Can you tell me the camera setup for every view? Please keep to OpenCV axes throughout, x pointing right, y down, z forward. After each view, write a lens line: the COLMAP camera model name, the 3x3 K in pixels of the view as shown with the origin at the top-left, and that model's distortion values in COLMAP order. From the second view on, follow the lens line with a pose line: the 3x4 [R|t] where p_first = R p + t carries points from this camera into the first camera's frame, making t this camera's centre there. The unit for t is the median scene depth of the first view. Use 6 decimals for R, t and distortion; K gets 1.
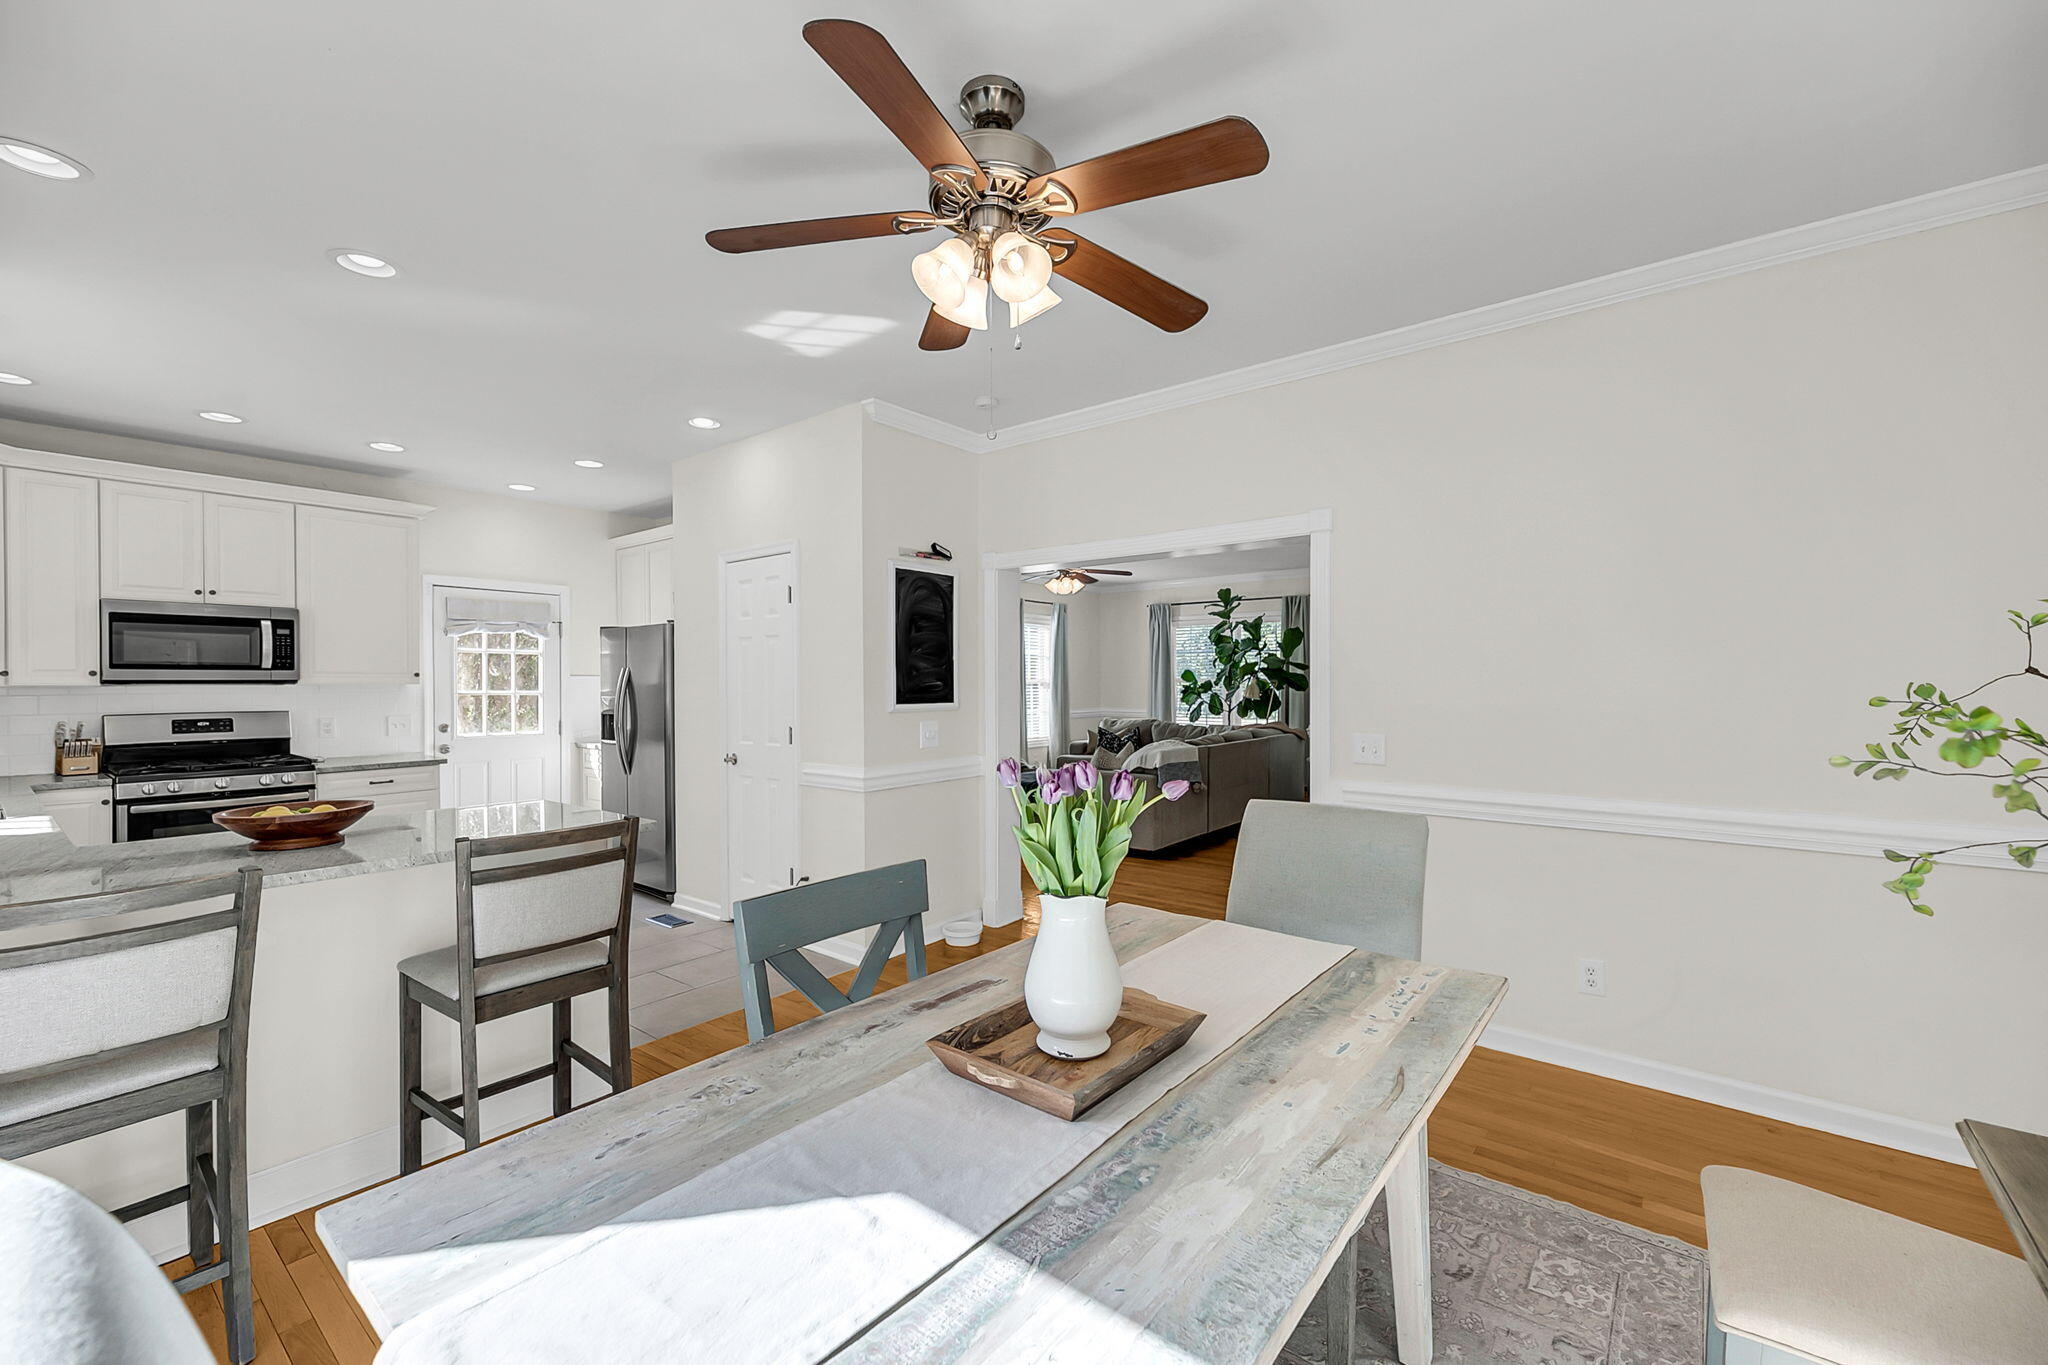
lens RADIAL K [[841.4, 0, 1026.5], [0, 841.4, 687.3], [0, 0, 1]] dist [0.017128, -0.000002]
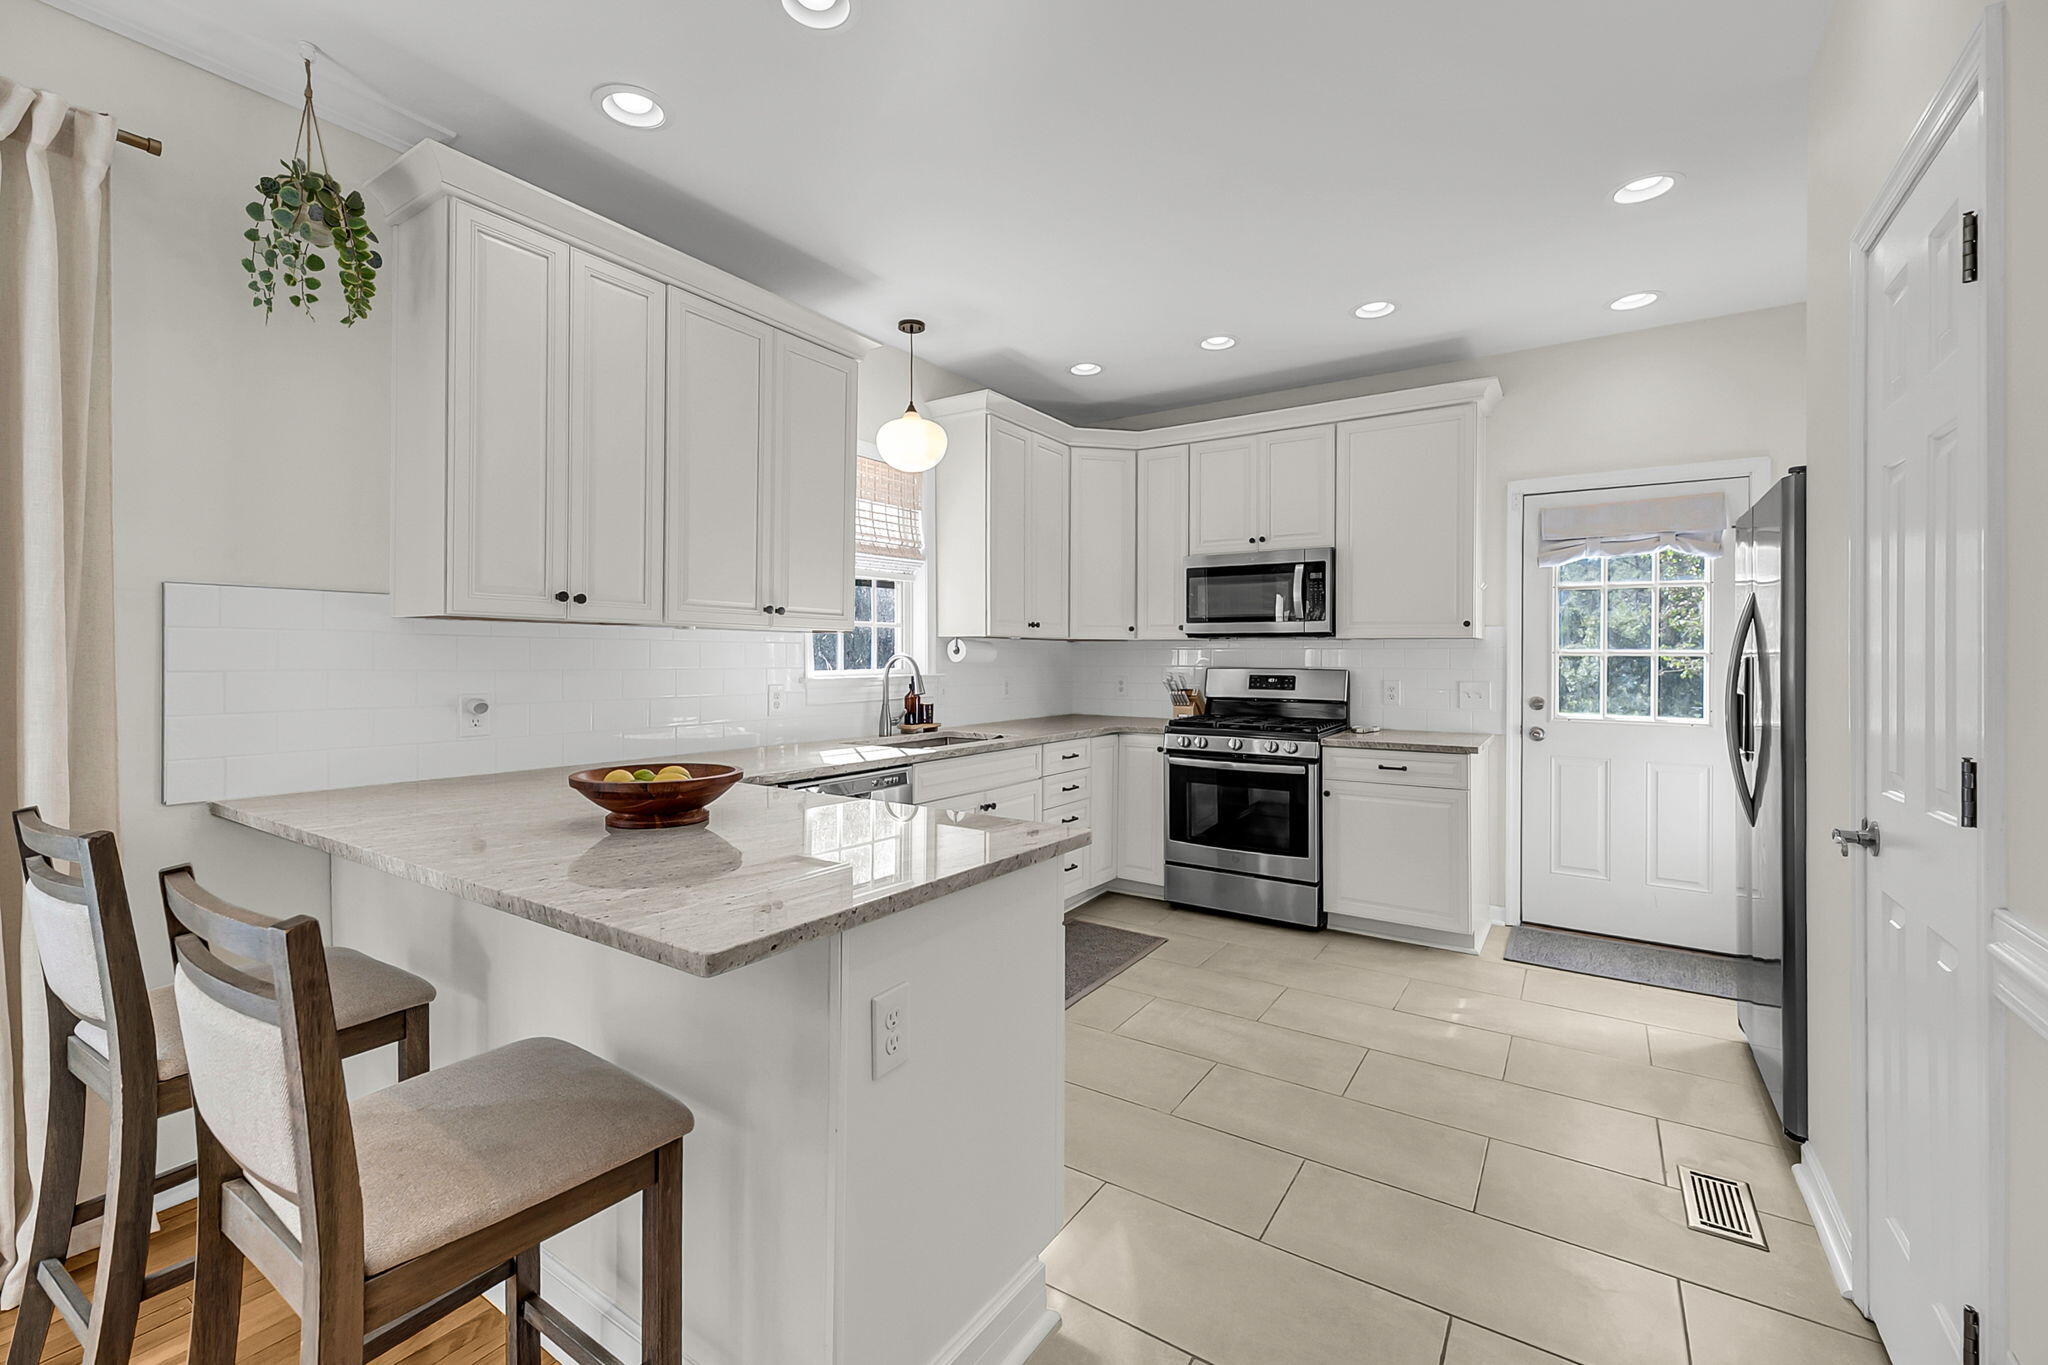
lens RADIAL K [[880.9, 0, 1020.7], [0, 880.9, 657.9], [0, 0, 1]] dist [0.021145, 0.000088]
pose [[0.075935, 0.004608, -0.997102, -0.011746], [-0.013267, 0.999905, 0.003611, 0.017712], [0.997024, 0.012954, 0.075989, 0.637646]]
